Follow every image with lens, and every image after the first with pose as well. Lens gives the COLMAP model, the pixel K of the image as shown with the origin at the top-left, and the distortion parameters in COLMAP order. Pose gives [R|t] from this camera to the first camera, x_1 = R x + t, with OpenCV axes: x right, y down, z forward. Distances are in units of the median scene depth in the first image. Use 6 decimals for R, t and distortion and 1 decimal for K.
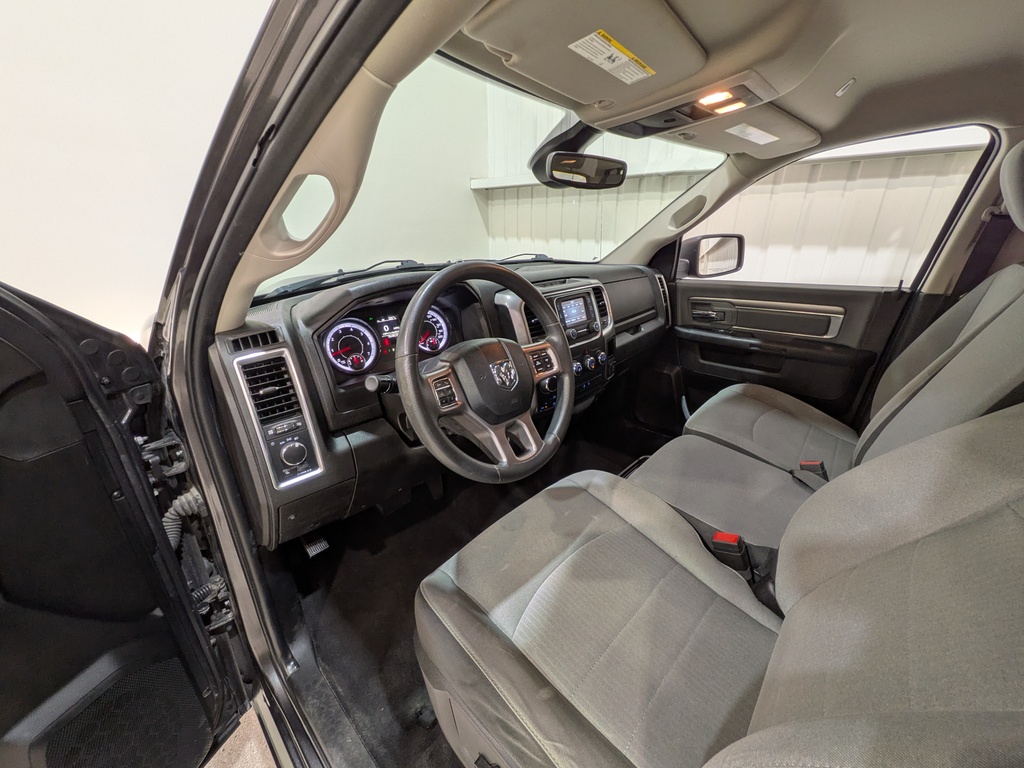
lens RADIAL K [[405.1, 0, 519.3], [0, 405.1, 380.9], [0, 0, 1]] dist [0.003749, 0.000117]
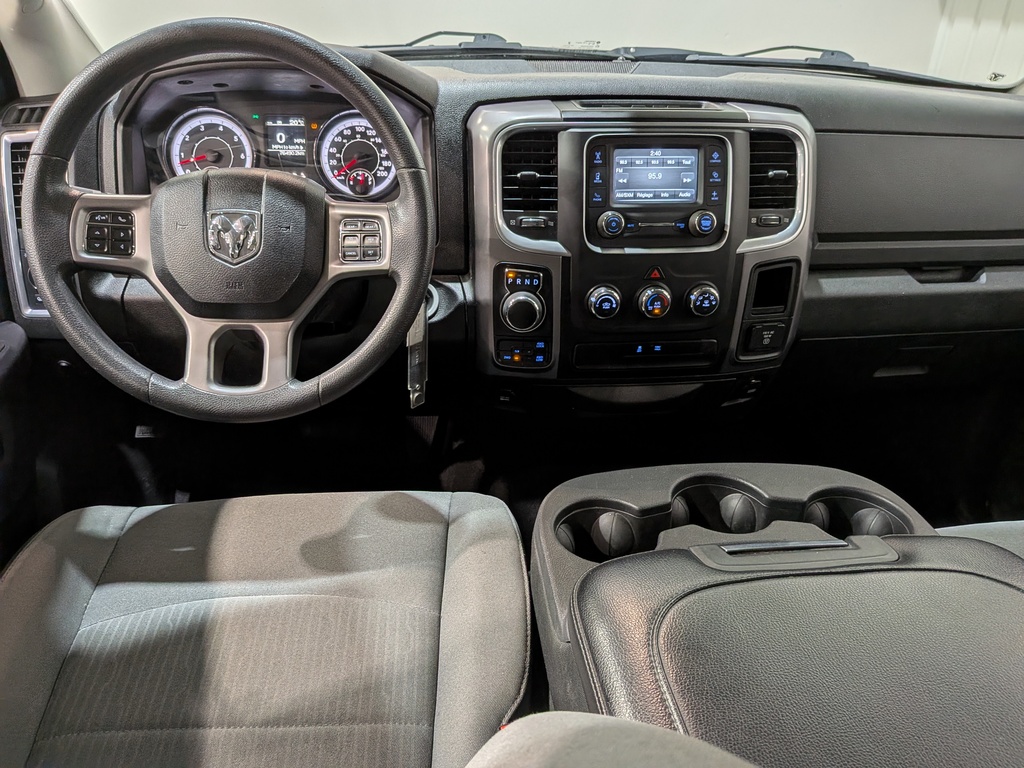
lens RADIAL K [[751.5, 0, 503.1], [0, 751.5, 397.8], [0, 0, 1]] dist [0.074621, -0.134901]
pose [[0.745398, 0.342722, -0.571773, 0.559355], [-0.264518, 0.939368, 0.218217, -0.081005], [0.611893, -0.011414, 0.790859, 0.248561]]
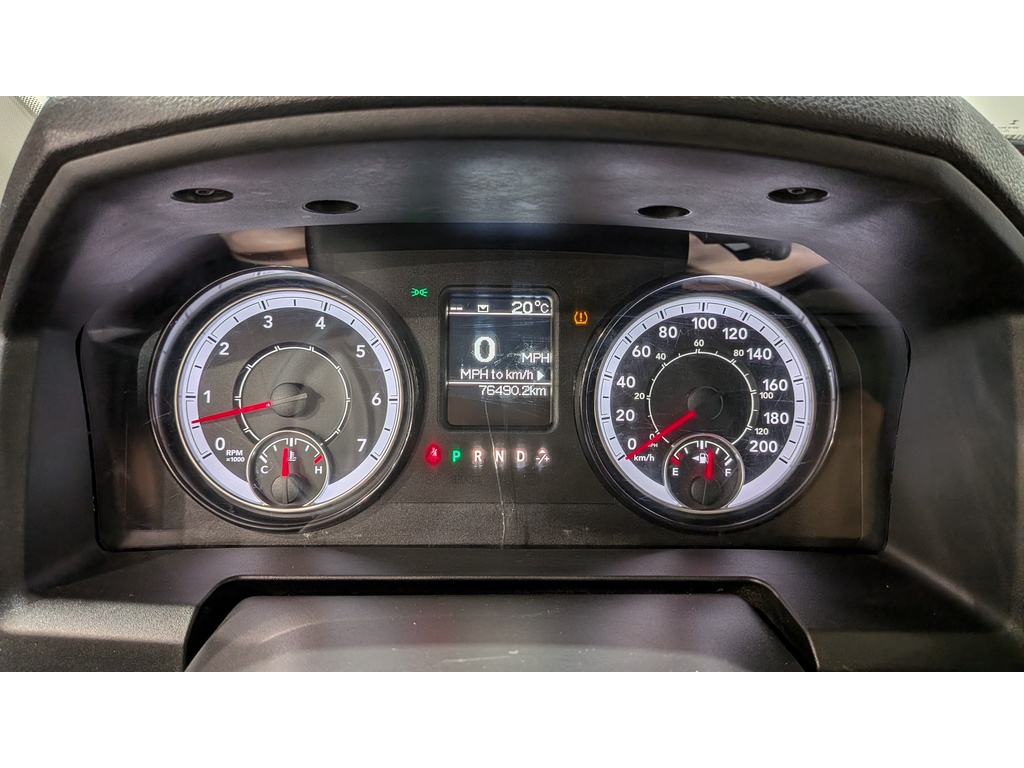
lens RADIAL K [[751.5, 0, 513.6], [0, 751.5, 386.4], [0, 0, 1]] dist [0.074621, -0.134901]
pose [[0.689134, 0.264632, -0.674584, -0.037195], [-0.274579, 0.956873, 0.094869, -0.123161], [0.670597, 0.119849, 0.732077, 0.584343]]
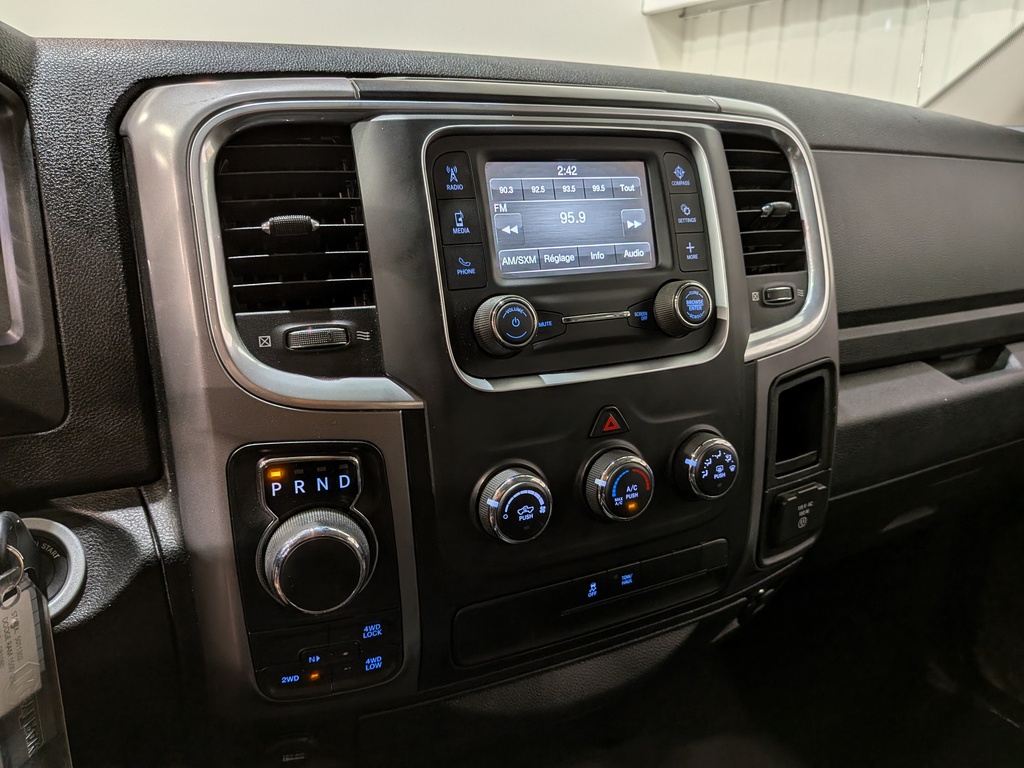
lens RADIAL K [[751.5, 0, 502.5], [0, 751.5, 384.7], [0, 0, 1]] dist [0.074621, -0.134901]
pose [[0.926748, 0.128438, -0.353047, 0.245040], [-0.150242, 0.988032, -0.034940, -0.070025], [0.344334, 0.085423, 0.934953, 0.638210]]
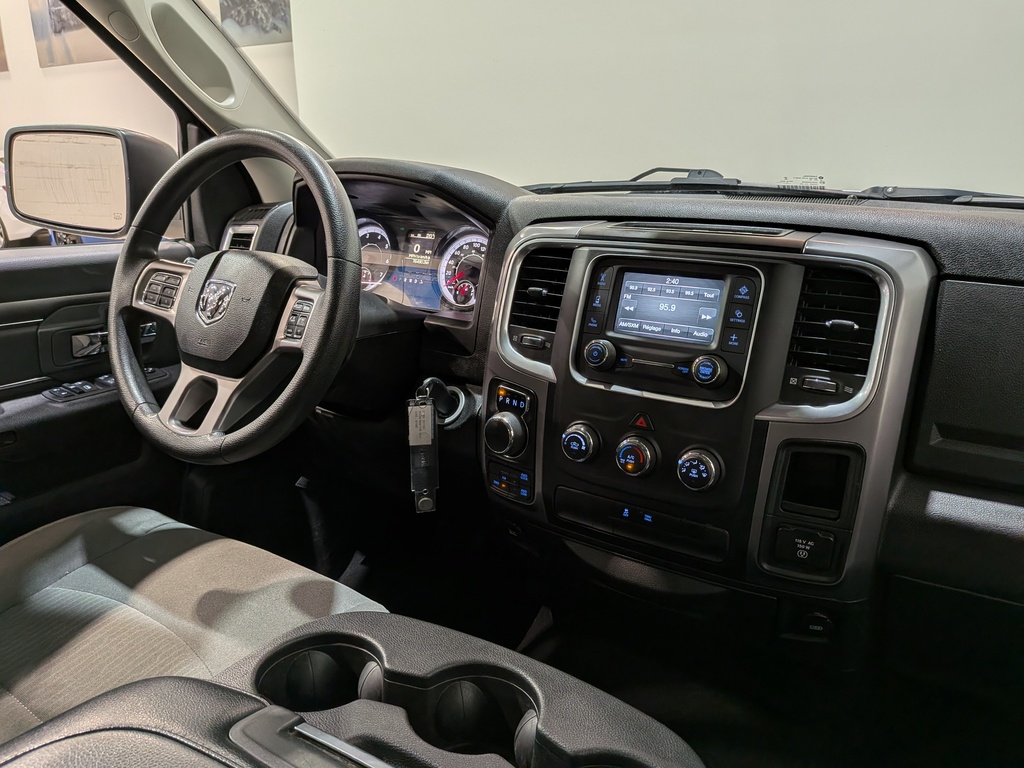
lens RADIAL K [[751.5, 0, 505.6], [0, 751.5, 395.7], [0, 0, 1]] dist [0.074621, -0.134901]
pose [[0.166143, 0.307613, -0.936894, 0.757928], [-0.359203, 0.903702, 0.233016, -0.203985], [0.918352, 0.297821, 0.260639, 0.713071]]
